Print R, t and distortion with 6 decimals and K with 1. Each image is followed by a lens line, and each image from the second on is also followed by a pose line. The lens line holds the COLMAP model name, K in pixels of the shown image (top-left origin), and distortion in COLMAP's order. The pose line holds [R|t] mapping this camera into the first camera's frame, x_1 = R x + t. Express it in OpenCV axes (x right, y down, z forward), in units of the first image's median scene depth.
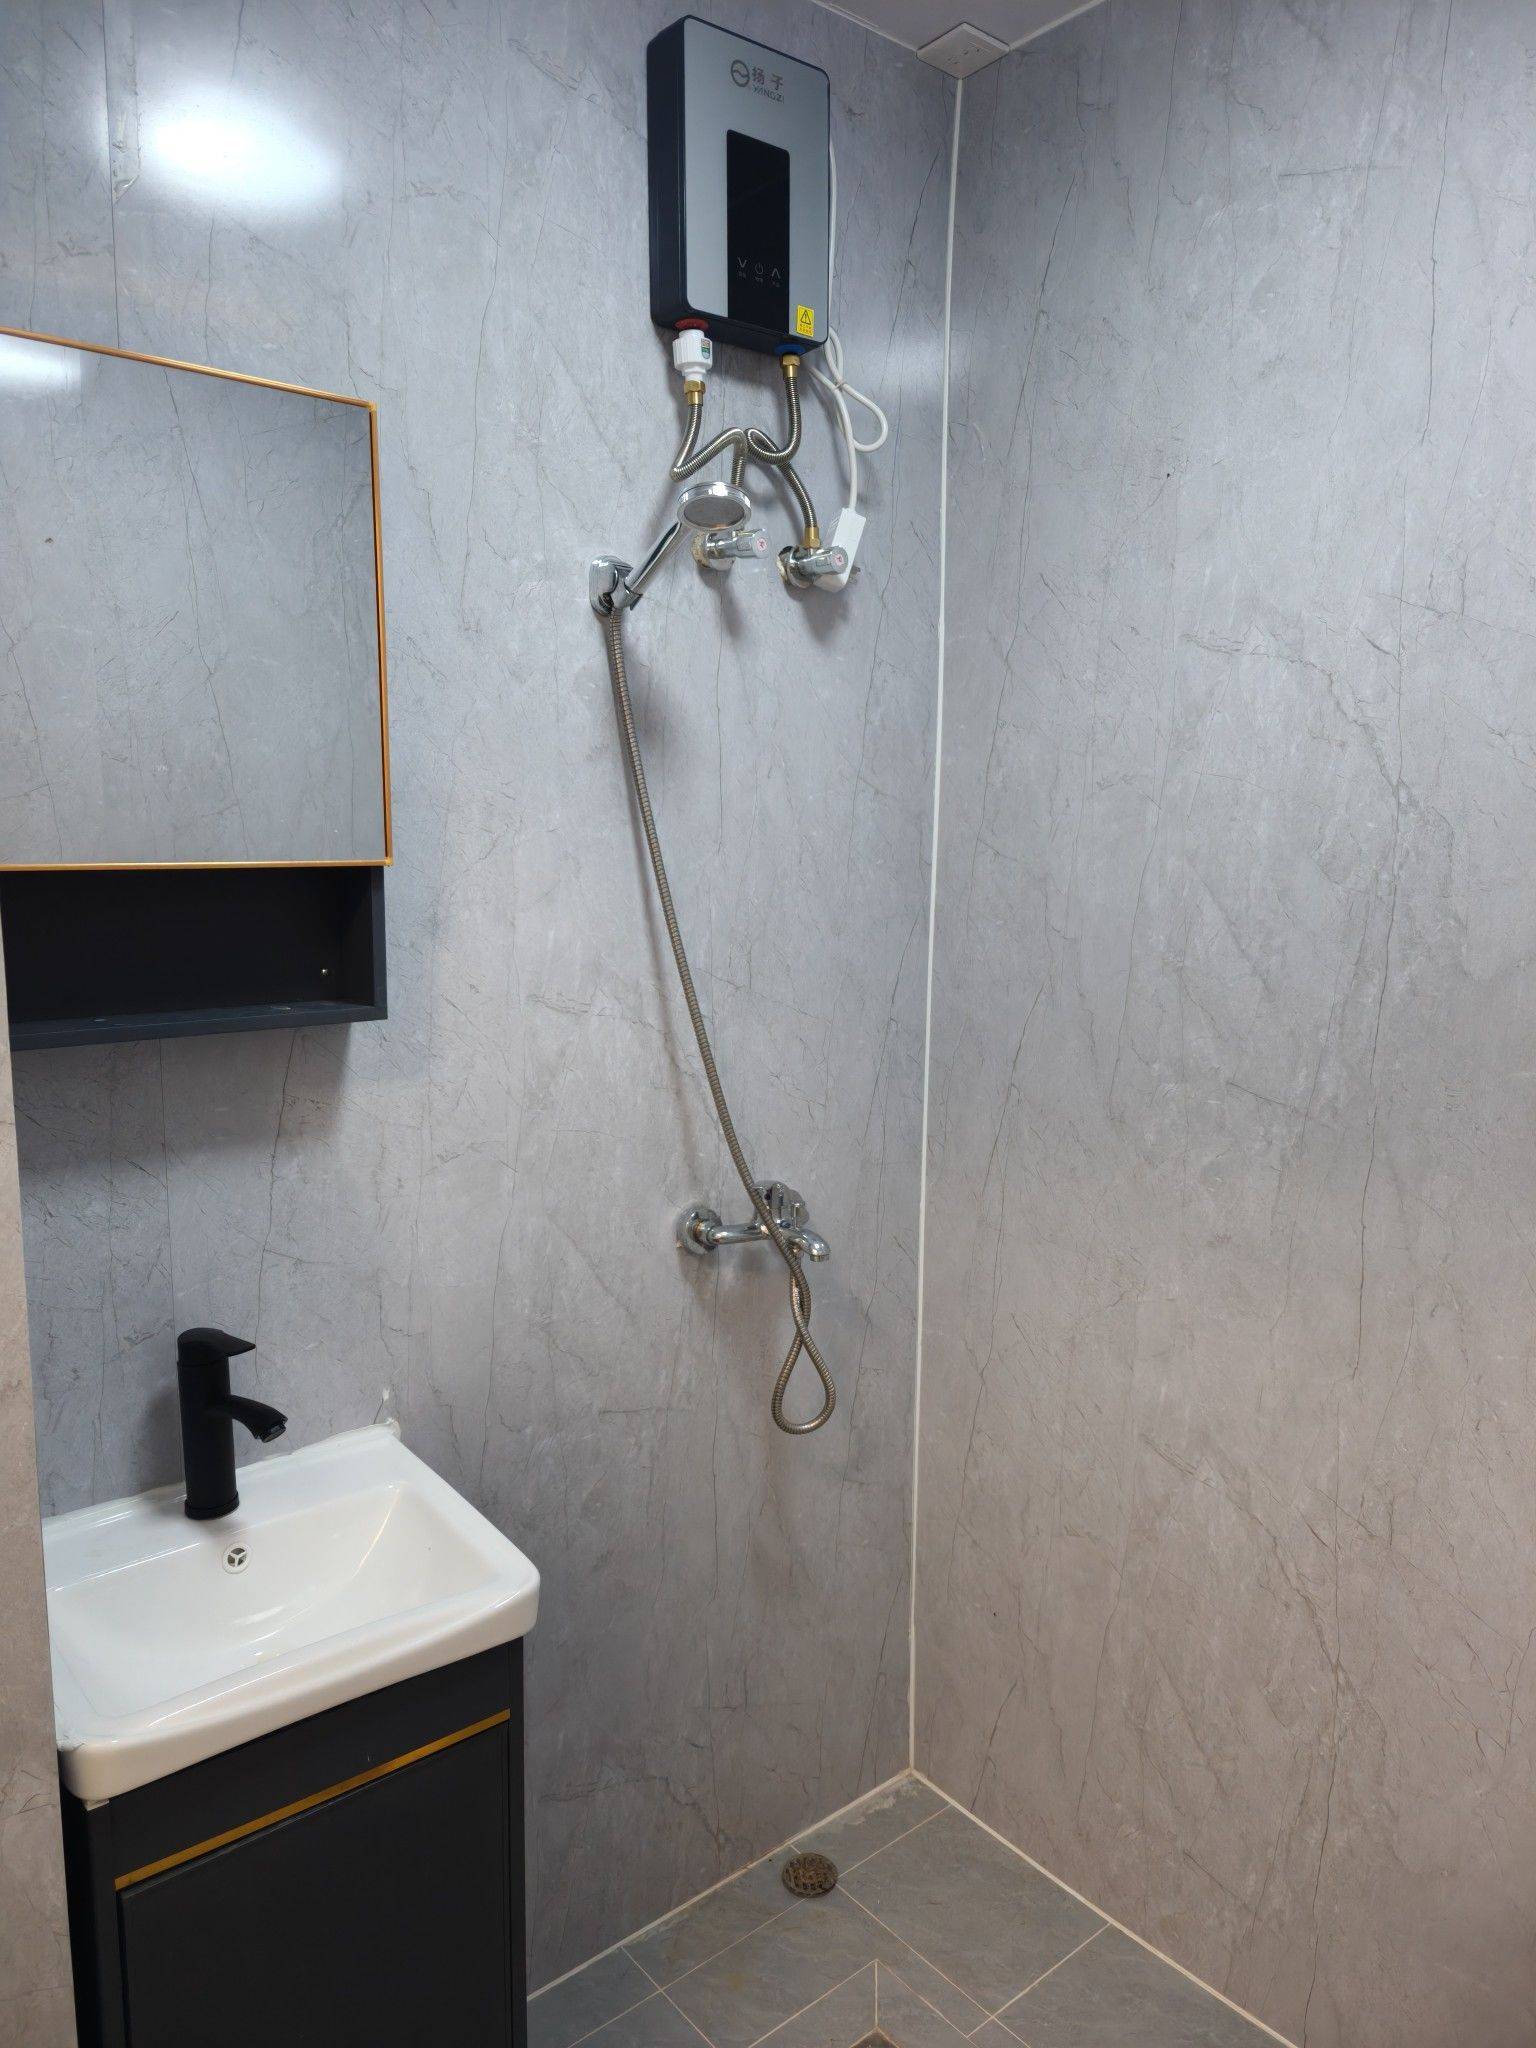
lens RADIAL K [[1410.1, 0, 777.3], [0, 1410.1, 1031.2], [0, 0, 1]] dist [0.031019, -0.031010]
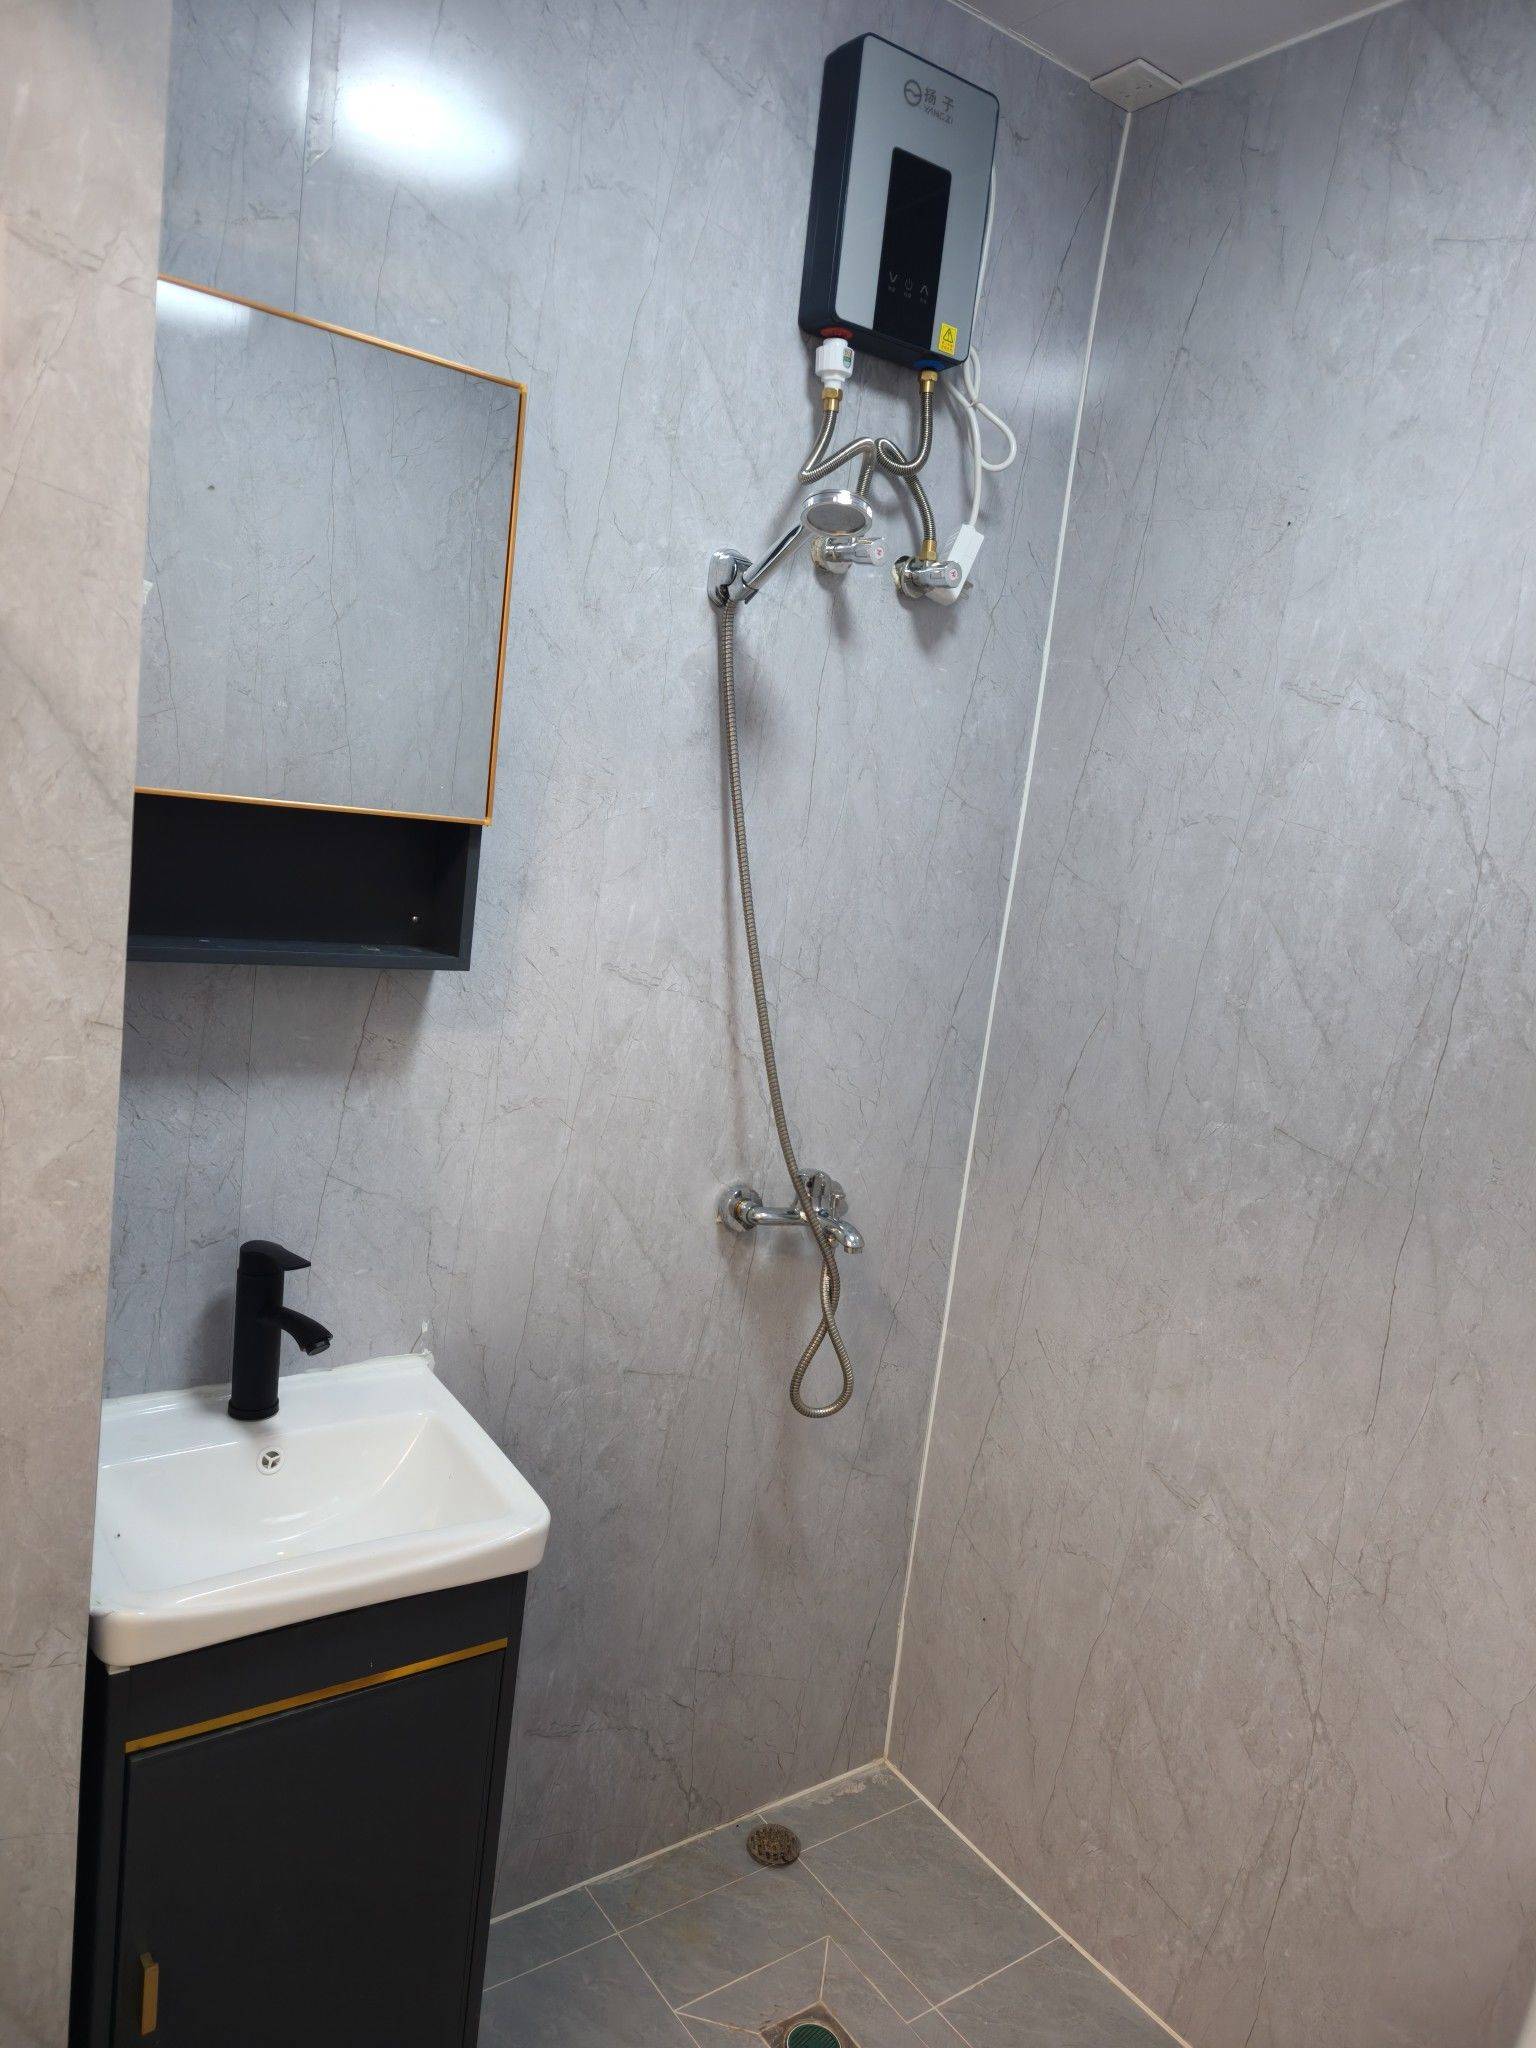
lens RADIAL K [[1400.3, 0, 768.0], [0, 1400.3, 1024.0], [0, 0, 1]] dist [0.034362, -0.038841]
pose [[0.991694, 0.117750, -0.051750, 0.002004], [-0.117569, 0.993043, 0.006533, -0.001687], [0.052160, -0.000395, 0.998639, -0.021725]]
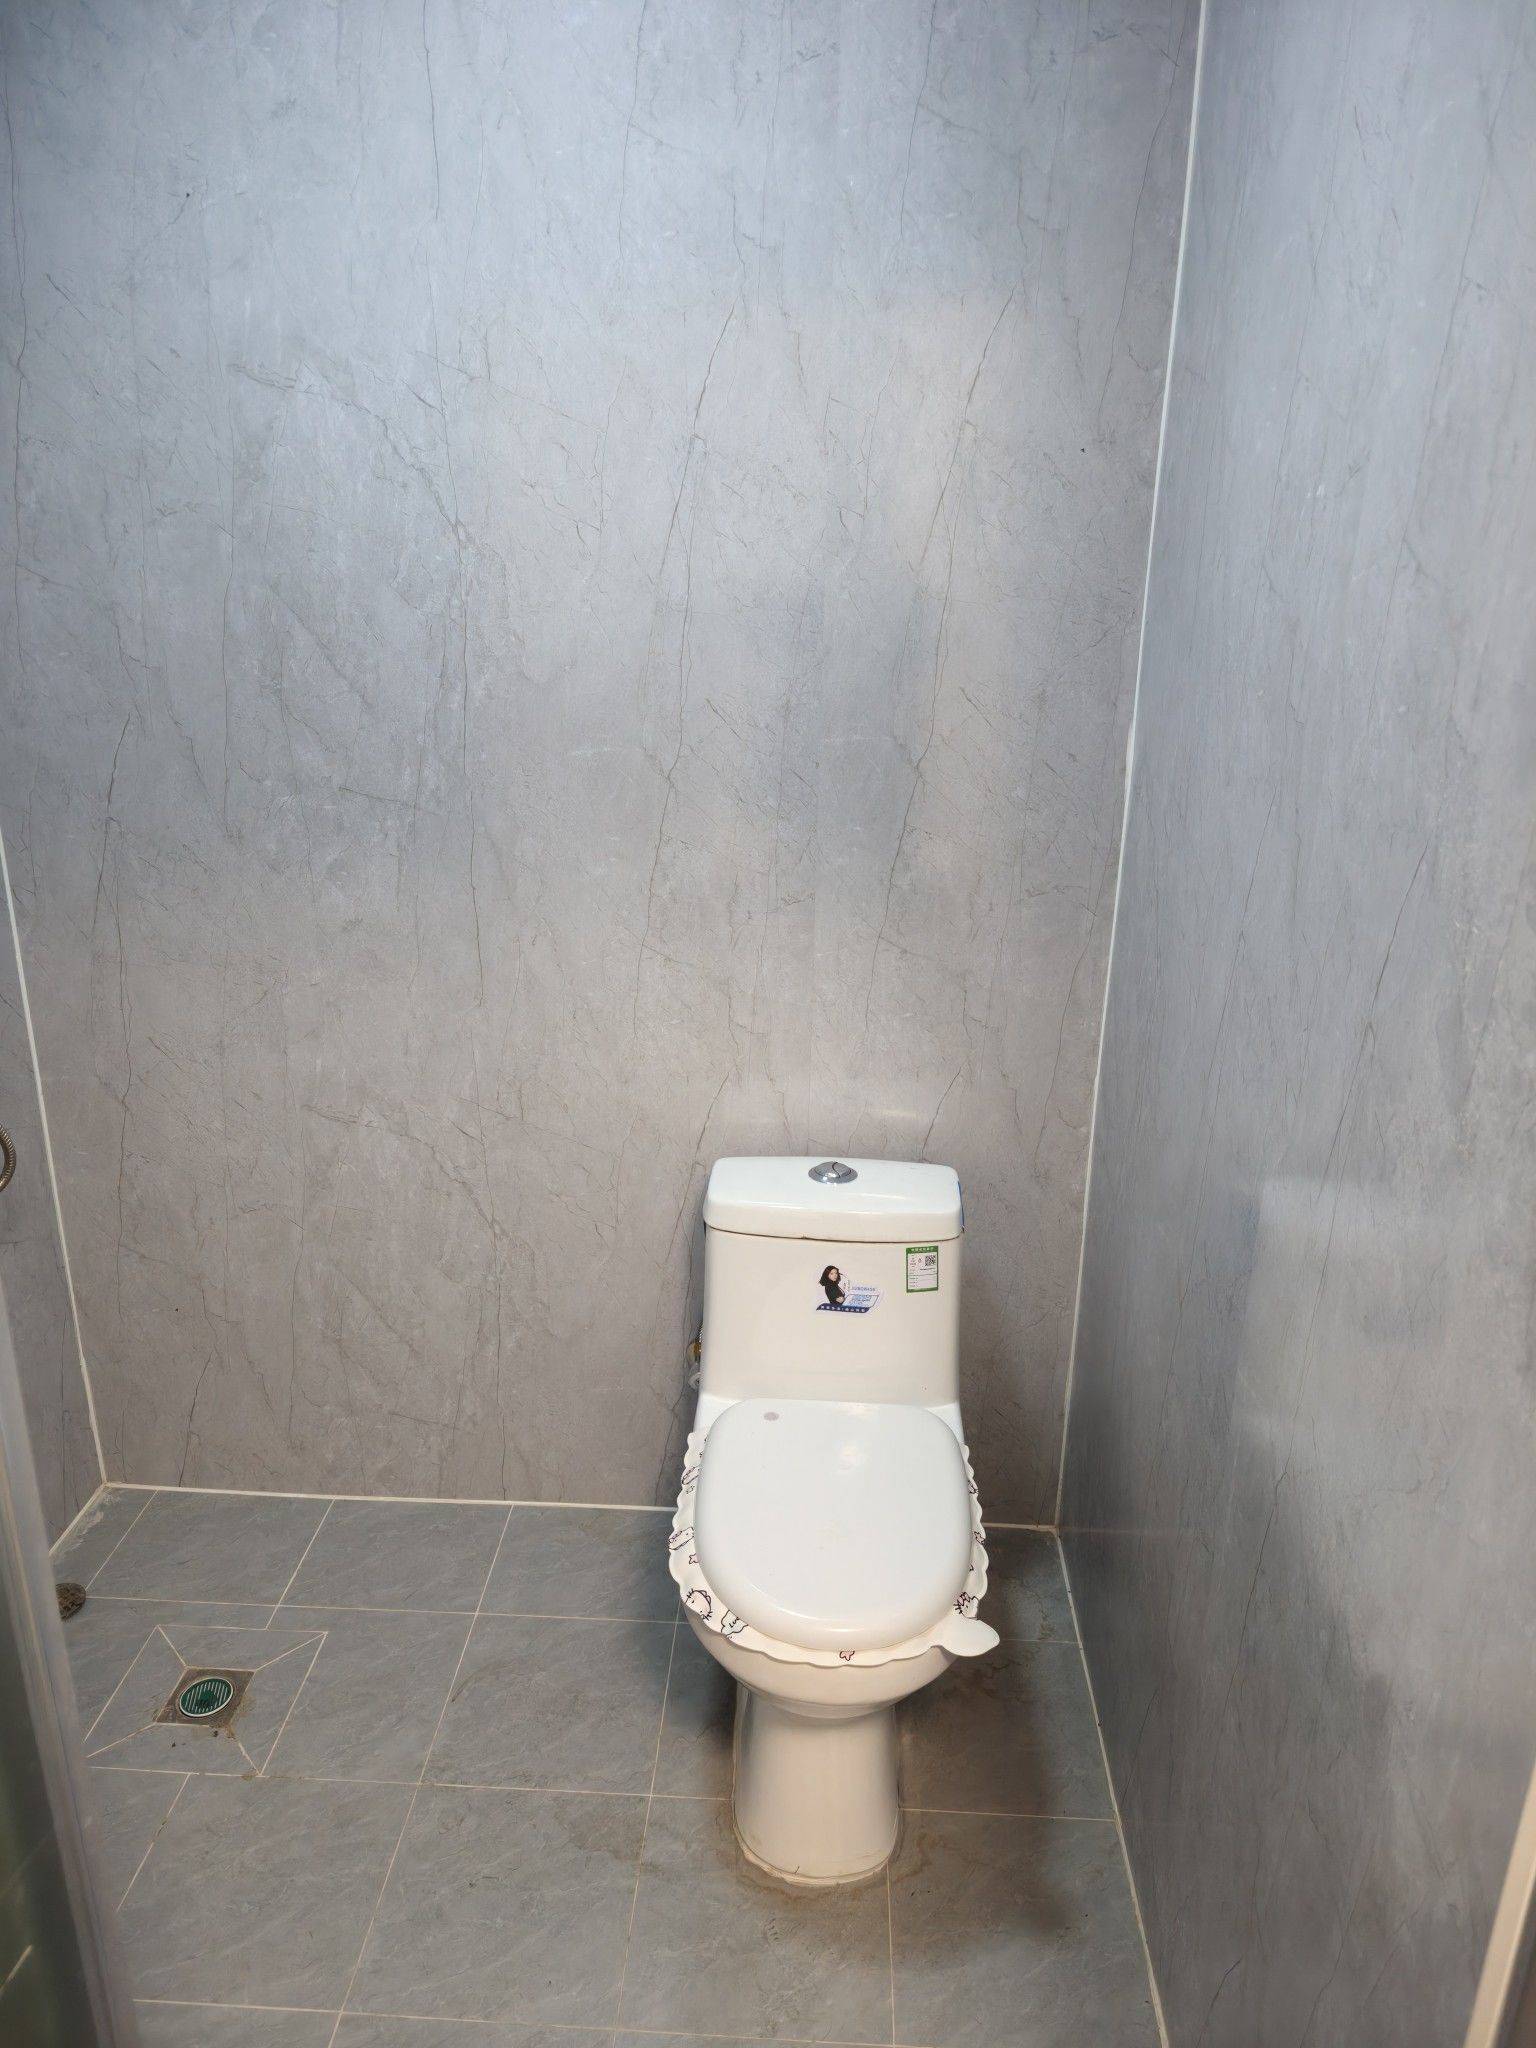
lens RADIAL K [[1410.1, 0, 777.3], [0, 1410.1, 1031.2], [0, 0, 1]] dist [0.031019, -0.031010]
pose [[0.670110, -0.242477, 0.701540, -0.310685], [0.093884, 0.965235, 0.243941, -0.021197], [-0.736301, -0.097604, 0.669578, -0.059449]]
